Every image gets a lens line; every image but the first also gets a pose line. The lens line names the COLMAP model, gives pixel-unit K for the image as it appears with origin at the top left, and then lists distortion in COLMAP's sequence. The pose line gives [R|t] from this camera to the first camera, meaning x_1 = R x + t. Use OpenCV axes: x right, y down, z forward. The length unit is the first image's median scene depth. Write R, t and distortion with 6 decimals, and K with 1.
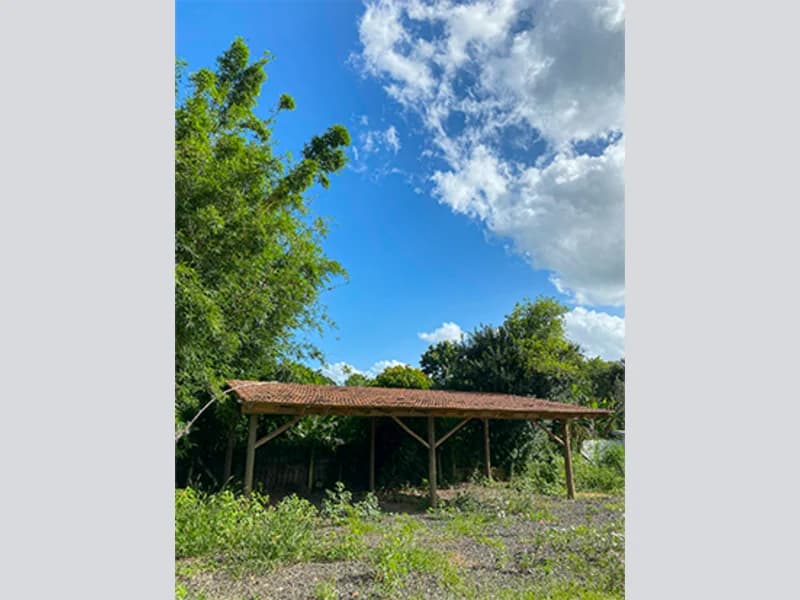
lens RADIAL K [[450.1, 0, 396.1], [0, 450.1, 290.4], [0, 0, 1]] dist [0.001294, -0.005559]
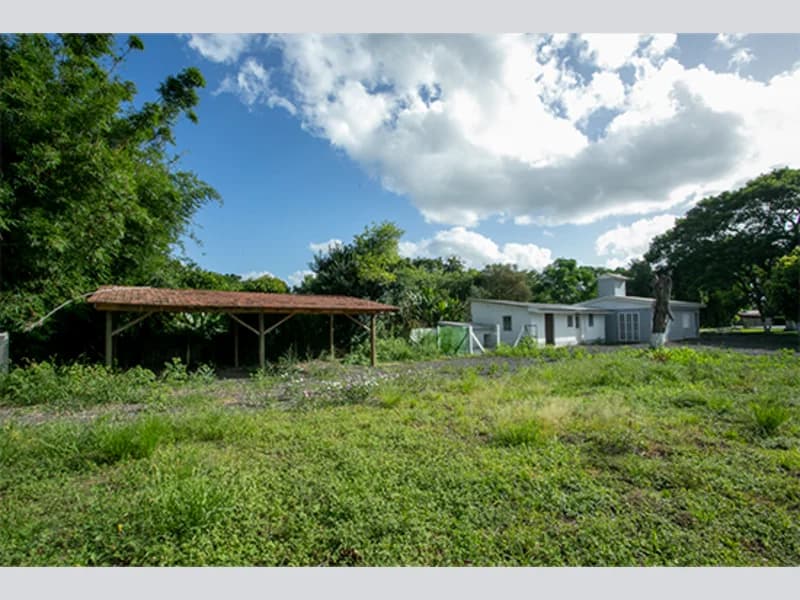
lens RADIAL K [[384.3, 0, 399.4], [0, 384.3, 299.9], [0, 0, 1]] dist [-0.060588, 0.021966]
pose [[0.984906, -0.002400, 0.173071, 0.216572], [-0.037847, 0.972722, 0.228867, -0.027536], [-0.168899, -0.231963, 0.957949, -0.125190]]
